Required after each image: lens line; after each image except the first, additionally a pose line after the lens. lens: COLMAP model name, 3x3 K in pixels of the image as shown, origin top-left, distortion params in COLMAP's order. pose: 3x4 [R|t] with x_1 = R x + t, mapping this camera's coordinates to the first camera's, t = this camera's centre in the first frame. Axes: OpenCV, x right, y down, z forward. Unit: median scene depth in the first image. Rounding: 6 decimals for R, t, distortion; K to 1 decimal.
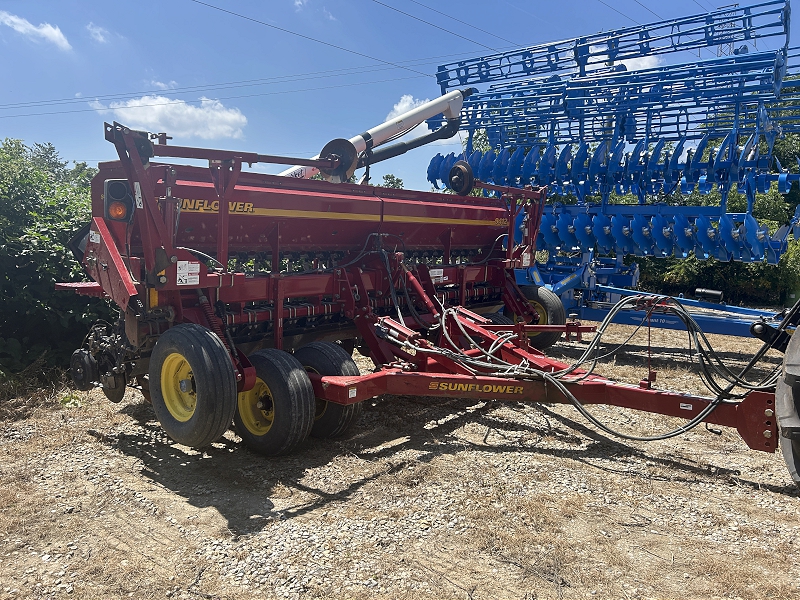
lens RADIAL K [[593.2, 0, 400.0], [0, 593.2, 300.0], [0, 0, 1]] dist [0.014737, -0.005773]
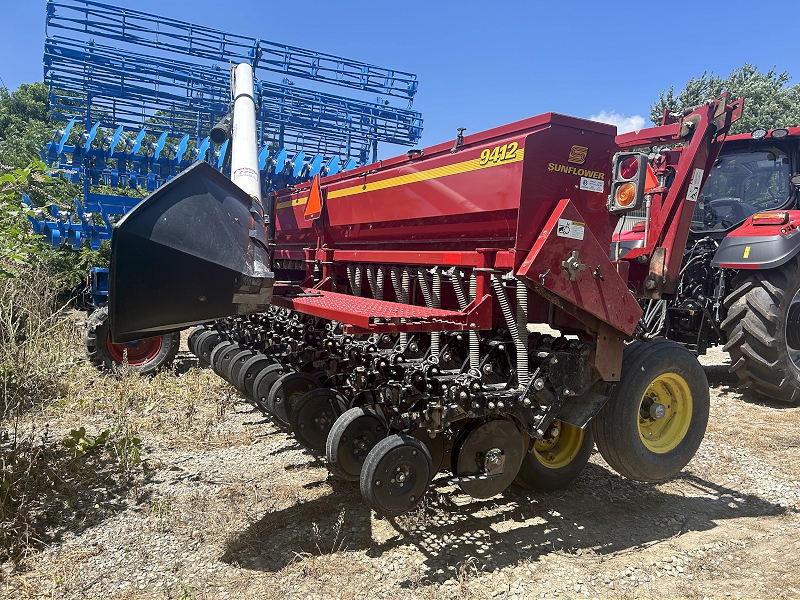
lens RADIAL K [[593.2, 0, 400.0], [0, 593.2, 300.0], [0, 0, 1]] dist [0.014737, -0.005773]
pose [[0.360441, -0.057909, 0.930983, -0.974482], [0.046545, 0.997944, 0.044054, -0.062949], [-0.931620, 0.027454, 0.362395, 0.766477]]
